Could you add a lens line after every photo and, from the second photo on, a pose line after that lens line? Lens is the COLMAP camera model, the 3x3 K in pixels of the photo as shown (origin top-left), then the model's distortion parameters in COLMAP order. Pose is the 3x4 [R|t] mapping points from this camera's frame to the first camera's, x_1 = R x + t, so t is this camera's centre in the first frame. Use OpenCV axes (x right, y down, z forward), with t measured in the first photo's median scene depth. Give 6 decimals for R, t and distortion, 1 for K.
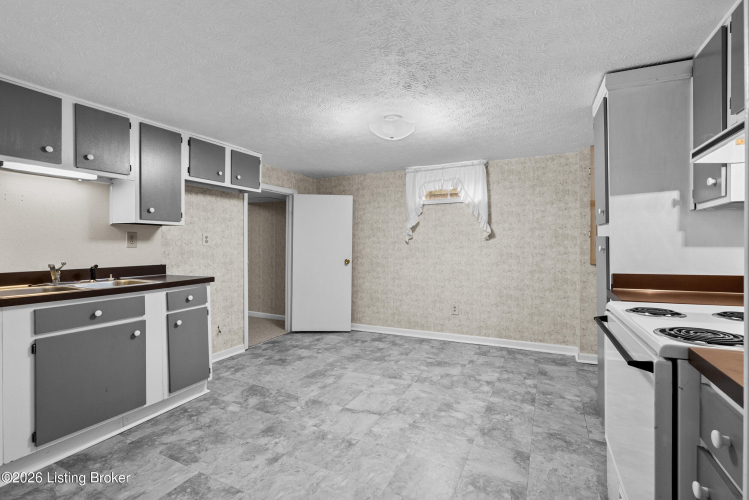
lens RADIAL K [[344.0, 0, 375.3], [0, 344.0, 244.8], [0, 0, 1]] dist [-0.004416, 0.000191]
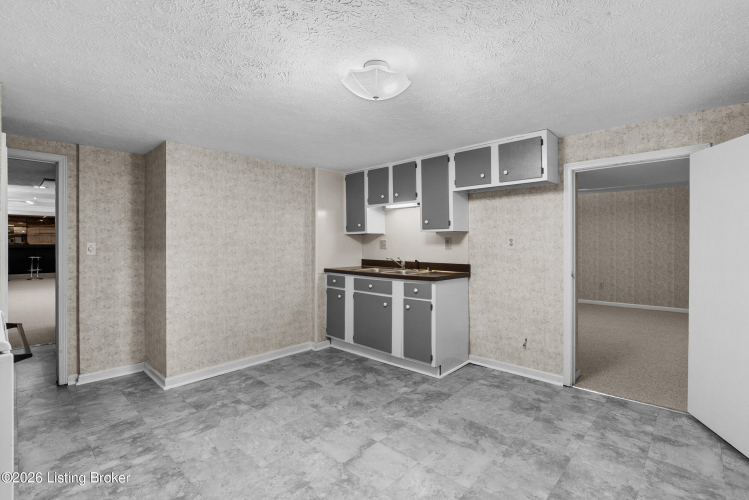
lens RADIAL K [[344.0, 0, 375.3], [0, 344.0, 244.8], [0, 0, 1]] dist [-0.004416, 0.000191]
pose [[-0.281455, 0.009188, -0.959530, 0.695334], [0.001465, 0.999957, 0.009145, -0.024077], [0.959573, 0.001168, -0.281456, 1.181531]]
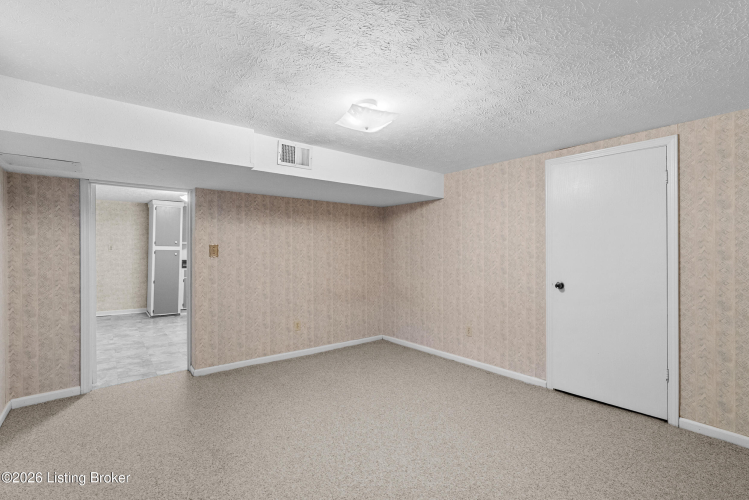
lens RADIAL K [[344.0, 0, 375.3], [0, 344.0, 244.8], [0, 0, 1]] dist [-0.004416, 0.000191]
pose [[-0.910452, 0.009440, 0.413508, -1.786846], [0.009129, 0.999955, -0.002728, -0.032902], [-0.413515, 0.001291, -0.910496, 2.406875]]
